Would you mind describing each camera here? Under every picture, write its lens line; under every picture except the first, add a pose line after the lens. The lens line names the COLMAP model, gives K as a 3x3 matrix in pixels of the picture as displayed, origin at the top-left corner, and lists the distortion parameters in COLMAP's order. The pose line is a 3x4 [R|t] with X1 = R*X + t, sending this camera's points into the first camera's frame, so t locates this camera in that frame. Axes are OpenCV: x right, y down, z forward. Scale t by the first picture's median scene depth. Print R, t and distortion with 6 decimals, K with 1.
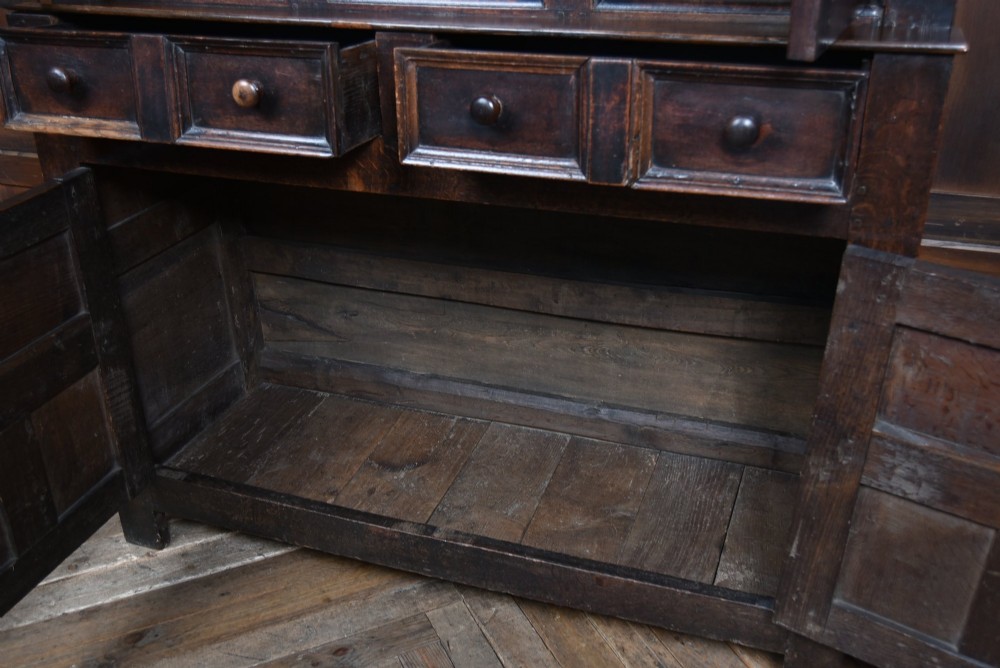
lens RADIAL K [[1014.4, 0, 500.0], [0, 1014.4, 334.0], [0, 0, 1]] dist [-0.016918, -0.003850]
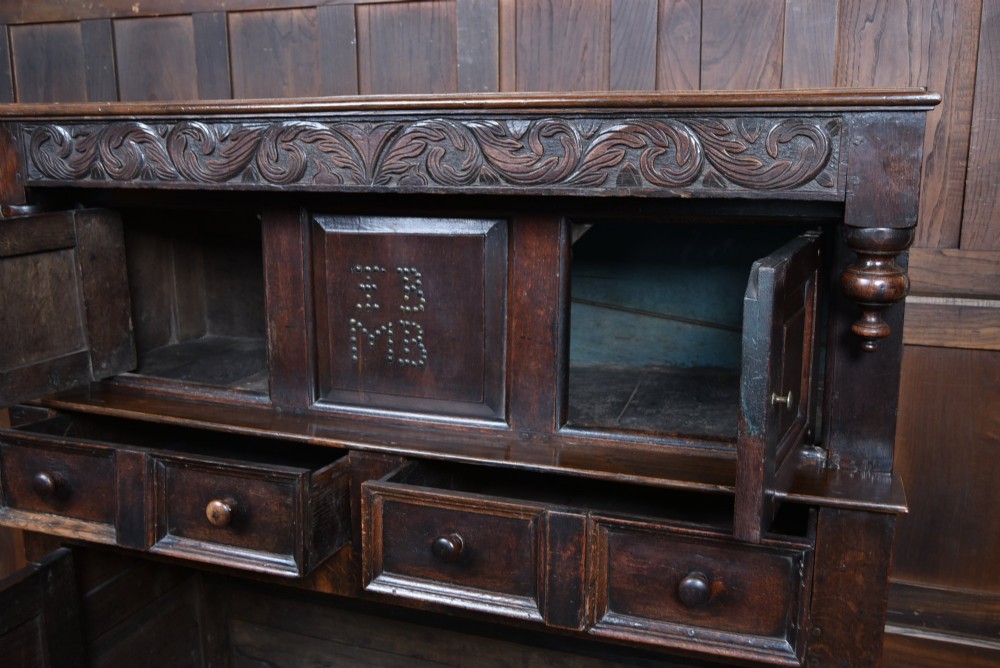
lens RADIAL K [[947.8, 0, 500.0], [0, 947.8, 334.0], [0, 0, 1]] dist [-0.014201, -0.008865]
pose [[0.999779, 0.020632, 0.004012, 0.028639], [-0.018950, 0.967402, -0.252537, -0.172372], [-0.009091, 0.252405, 0.967579, 0.012418]]
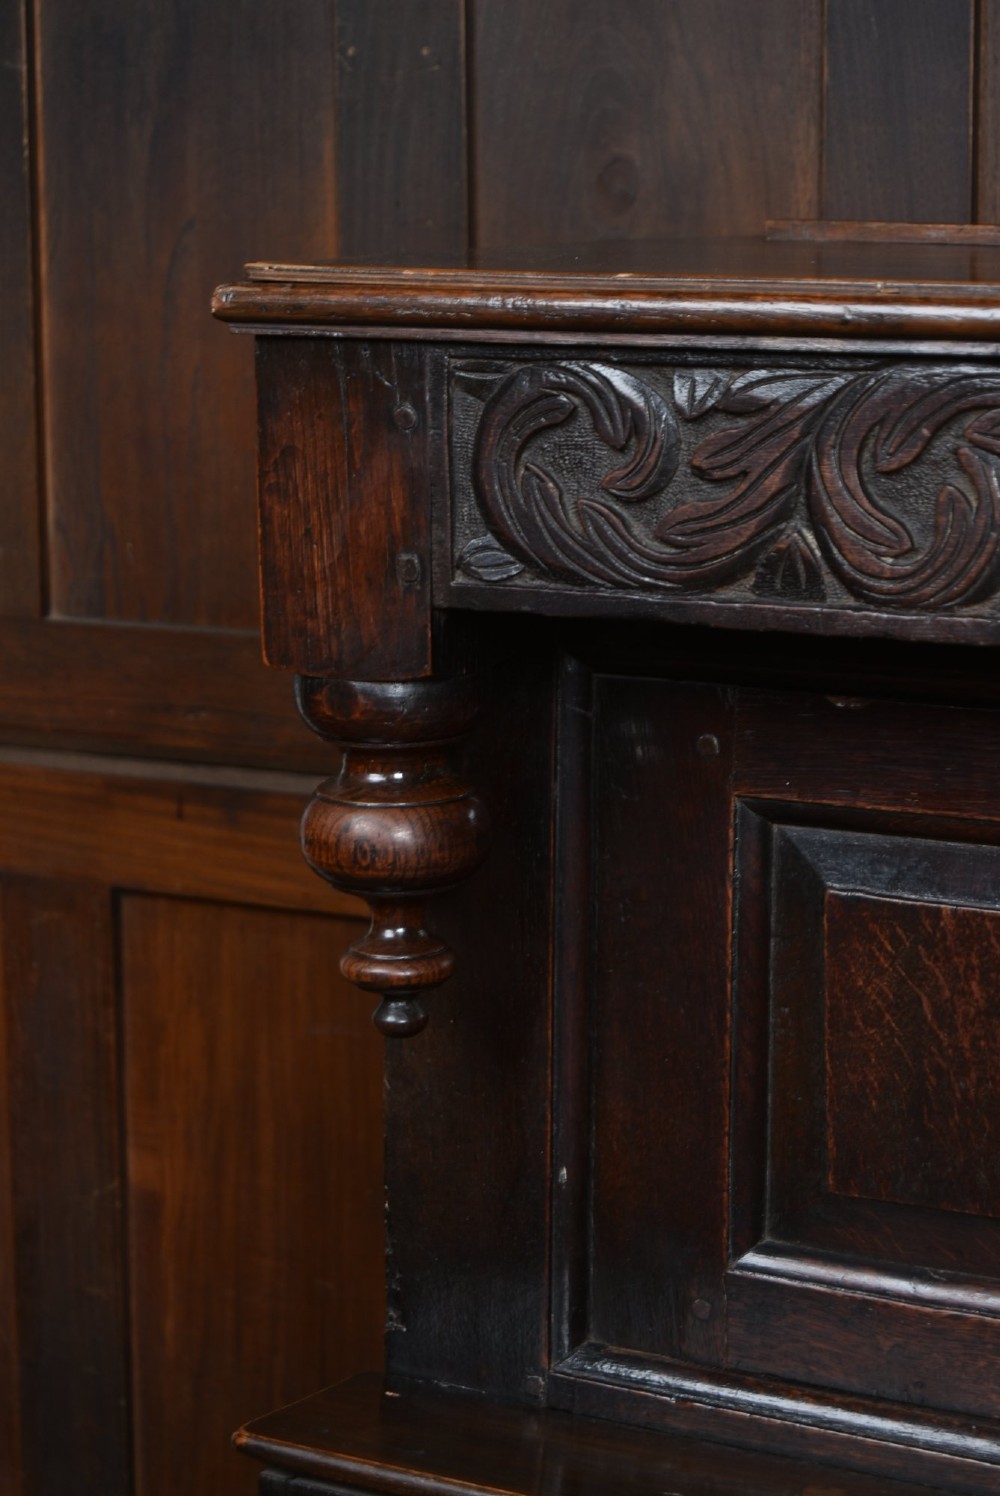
lens RADIAL K [[3416.3, 0, 500.0], [0, 3416.3, 748.0], [0, 0, 1]] dist [0.056168, -0.240974]
pose [[0.989561, 0.045159, -0.136856, -0.370179], [-0.081646, 0.958208, -0.274175, -0.305213], [0.118755, 0.282487, 0.951892, 0.134939]]
